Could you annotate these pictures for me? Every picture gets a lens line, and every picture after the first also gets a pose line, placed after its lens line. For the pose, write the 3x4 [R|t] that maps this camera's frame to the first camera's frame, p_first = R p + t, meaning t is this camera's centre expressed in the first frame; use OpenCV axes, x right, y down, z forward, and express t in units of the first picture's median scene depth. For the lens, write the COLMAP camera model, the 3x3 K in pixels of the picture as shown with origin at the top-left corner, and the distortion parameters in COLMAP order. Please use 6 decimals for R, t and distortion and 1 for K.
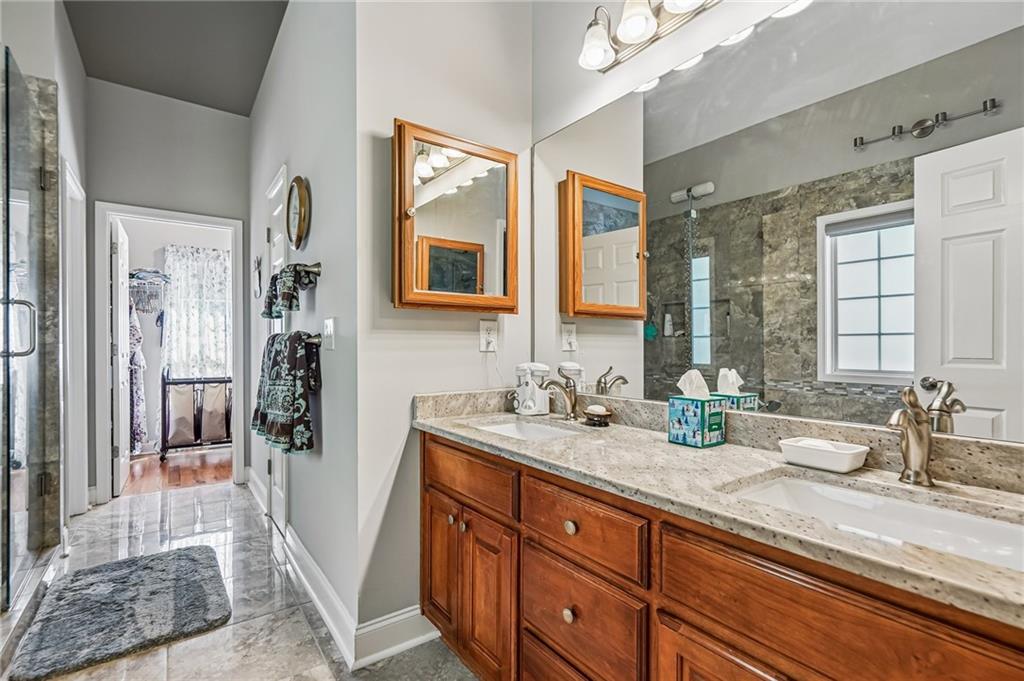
lens RADIAL K [[479.9, 0, 508.1], [0, 479.9, 347.9], [0, 0, 1]] dist [0.000253, 0.003498]
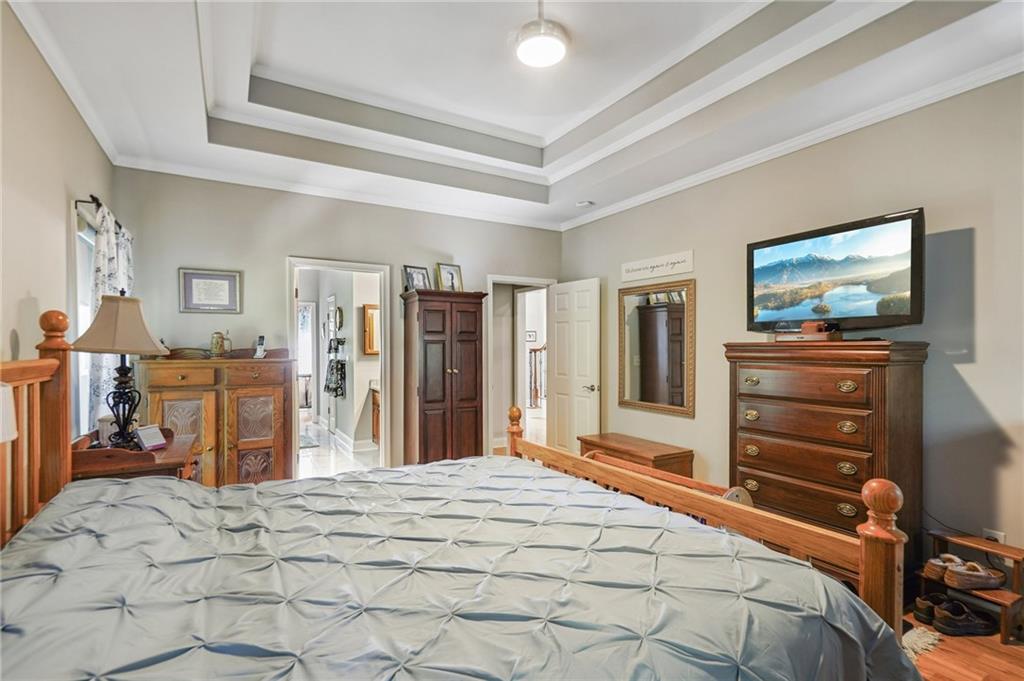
lens RADIAL K [[479.9, 0, 511.5], [0, 479.9, 347.6], [0, 0, 1]] dist [0.000253, 0.003498]
pose [[0.996515, -0.005820, -0.083205, 0.989661], [0.005793, 0.999983, -0.000564, -0.107841], [0.083207, 0.000080, 0.996532, -2.117083]]
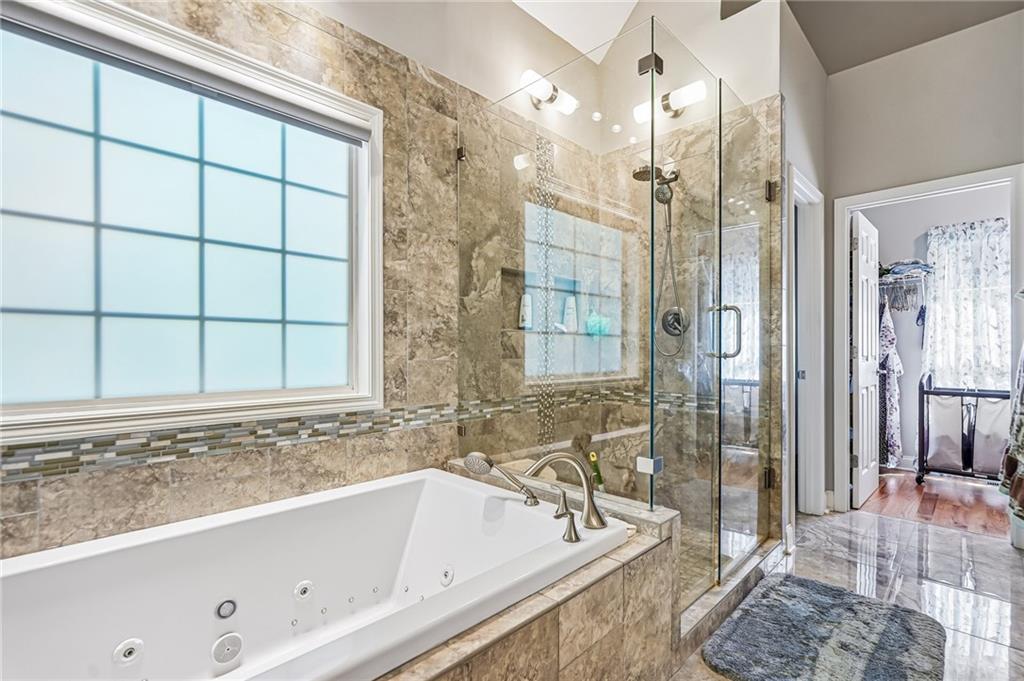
lens RADIAL K [[479.9, 0, 510.9], [0, 479.9, 350.5], [0, 0, 1]] dist [0.000253, 0.003498]
pose [[0.183324, 0.001852, -0.983051, -0.016289], [-0.002318, 0.999996, 0.001452, 0.000689], [0.983050, 0.002013, 0.183328, 0.147012]]
